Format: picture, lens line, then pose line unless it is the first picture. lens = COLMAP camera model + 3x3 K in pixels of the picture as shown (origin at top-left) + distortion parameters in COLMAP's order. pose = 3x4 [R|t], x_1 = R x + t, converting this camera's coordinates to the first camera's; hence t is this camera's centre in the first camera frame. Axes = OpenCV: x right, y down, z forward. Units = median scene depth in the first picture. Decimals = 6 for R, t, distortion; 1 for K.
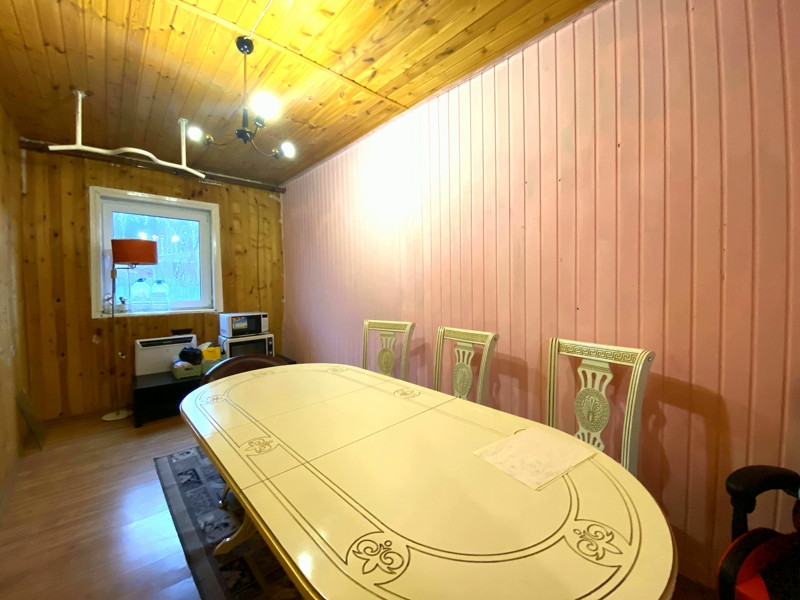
lens RADIAL K [[327.7, 0, 401.0], [0, 327.7, 293.2], [0, 0, 1]] dist [-0.002670, -0.000535]
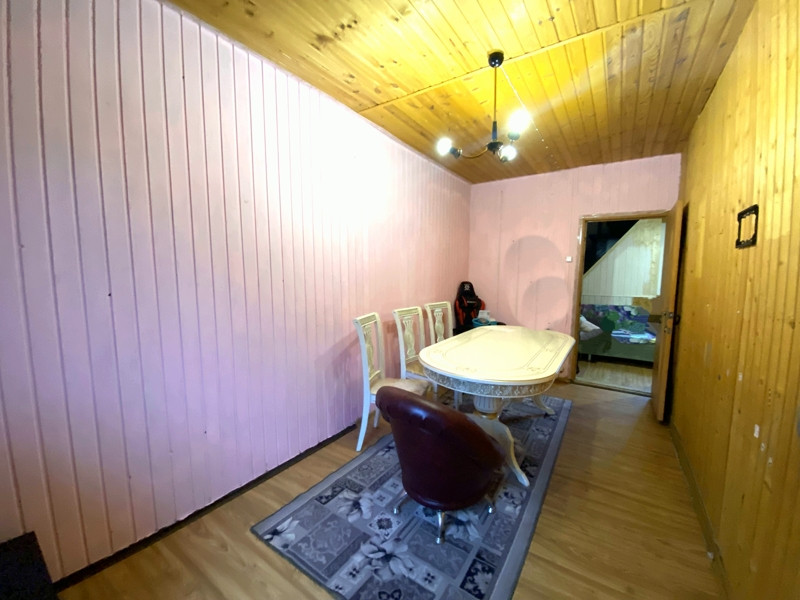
lens RADIAL K [[327.7, 0, 398.8], [0, 327.7, 298.7], [0, 0, 1]] dist [-0.002670, -0.000535]
pose [[-0.228072, -0.070390, 0.971097, -1.329131], [0.028569, 0.996470, 0.078939, -0.059479], [-0.973225, 0.045747, -0.225256, 1.401094]]
